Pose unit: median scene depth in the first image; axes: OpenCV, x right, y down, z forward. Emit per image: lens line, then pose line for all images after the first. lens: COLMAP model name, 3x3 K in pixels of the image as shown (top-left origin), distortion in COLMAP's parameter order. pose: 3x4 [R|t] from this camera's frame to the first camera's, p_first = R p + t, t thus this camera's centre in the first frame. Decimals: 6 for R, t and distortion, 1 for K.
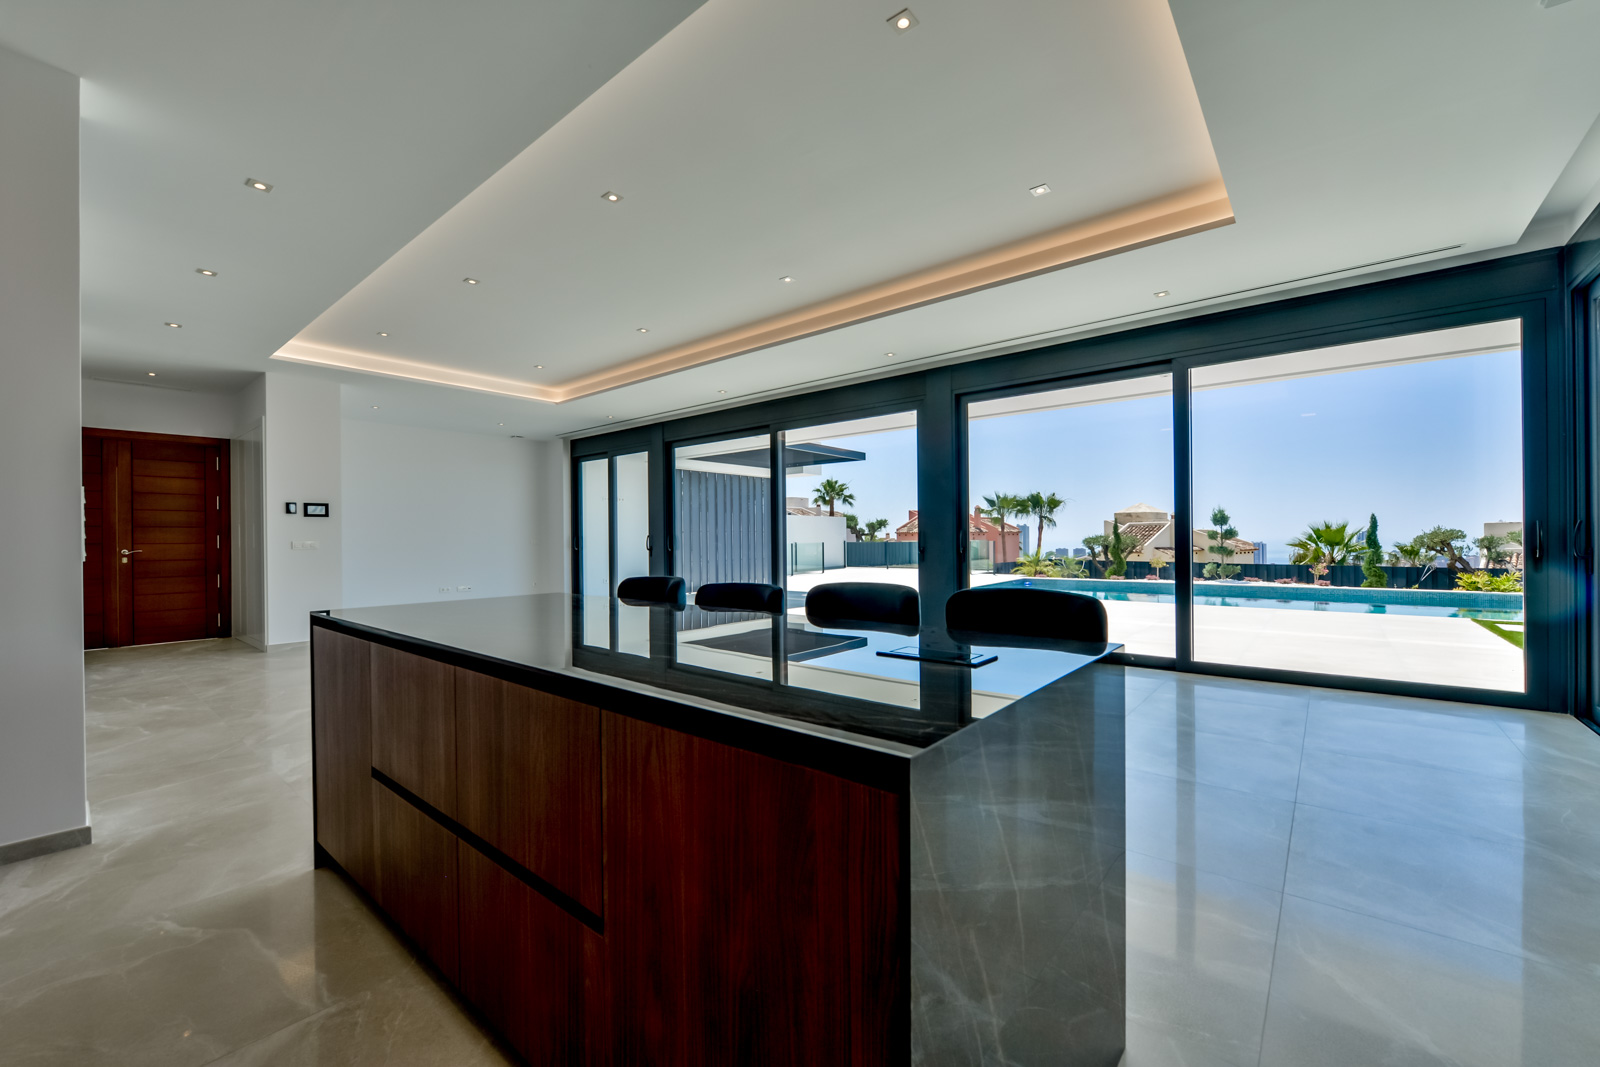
lens RADIAL K [[637.0, 0, 807.0], [0, 637.0, 536.7], [0, 0, 1]] dist [-0.008823, 0.000186]
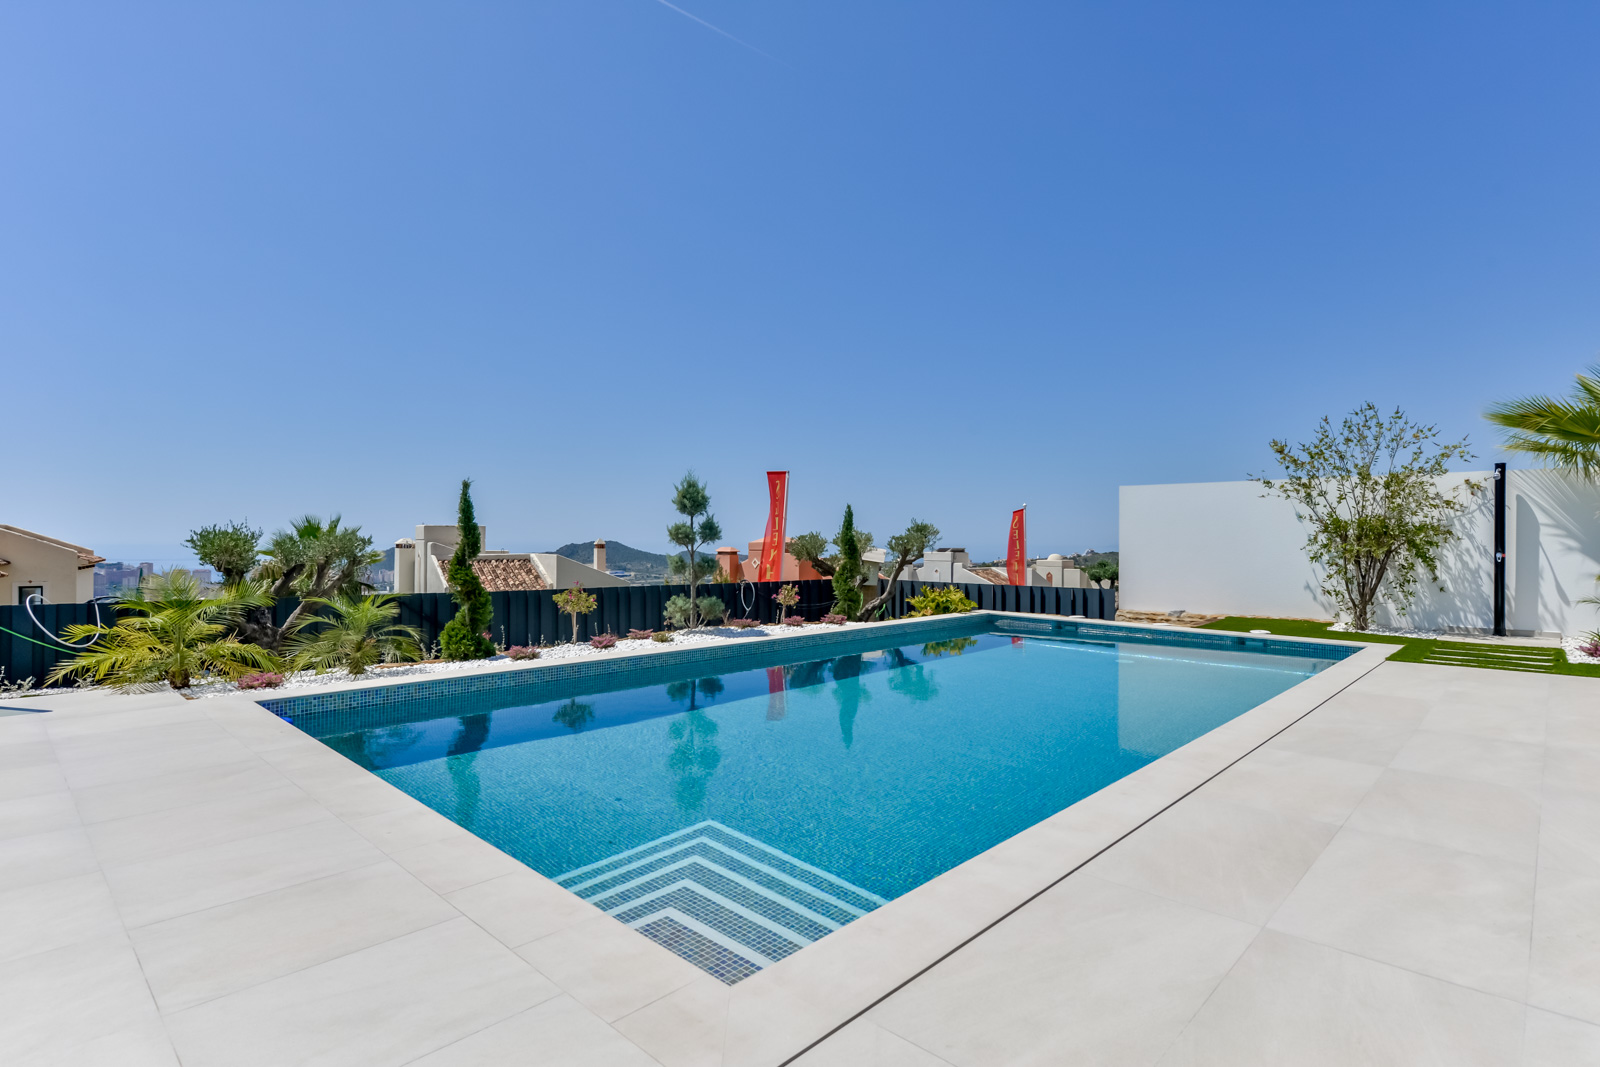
lens RADIAL K [[800.9, 0, 802.2], [0, 800.9, 541.3], [0, 0, 1]] dist [-0.005944, 0.000143]
pose [[0.063459, 0.006681, 0.997962, 0.033476], [-0.008399, 0.999946, -0.006161, 0.002721], [-0.997949, -0.007991, 0.063512, 0.476588]]
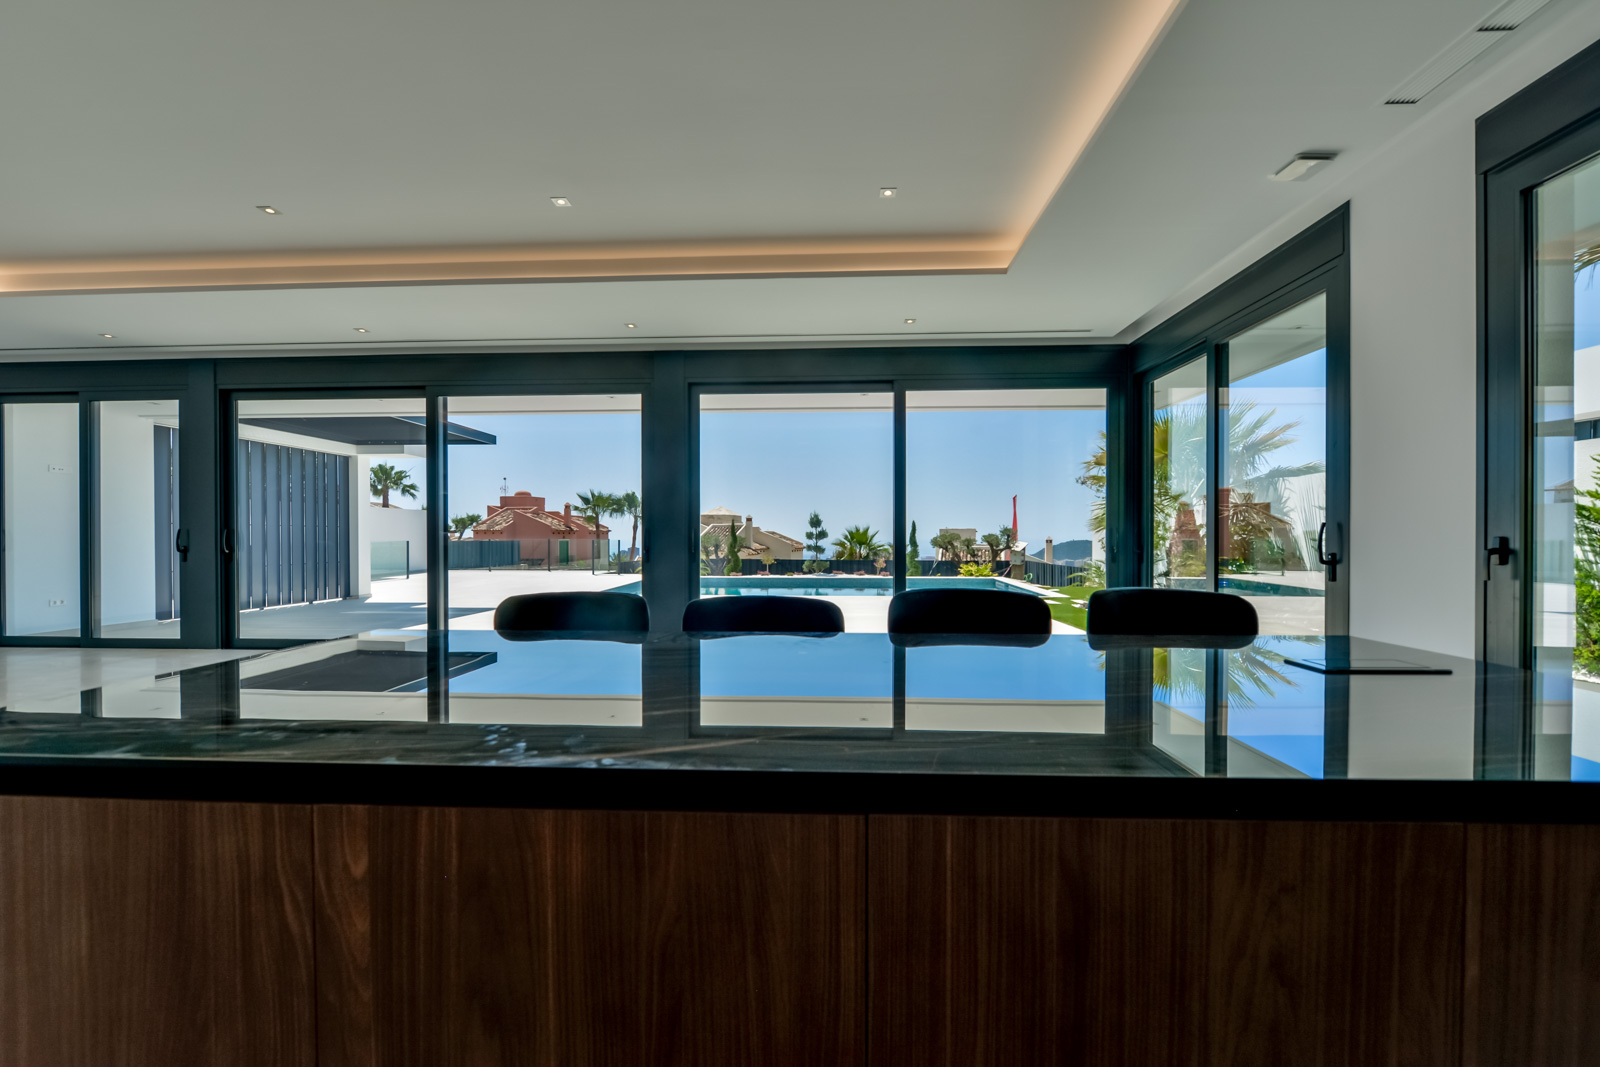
lens RADIAL K [[637.0, 0, 806.0], [0, 637.0, 539.0], [0, 0, 1]] dist [-0.008823, 0.000186]
pose [[0.798670, 0.004692, 0.601751, -0.042282], [-0.007704, 0.999967, 0.002428, 0.000440], [-0.601720, -0.006575, 0.798680, 0.033122]]
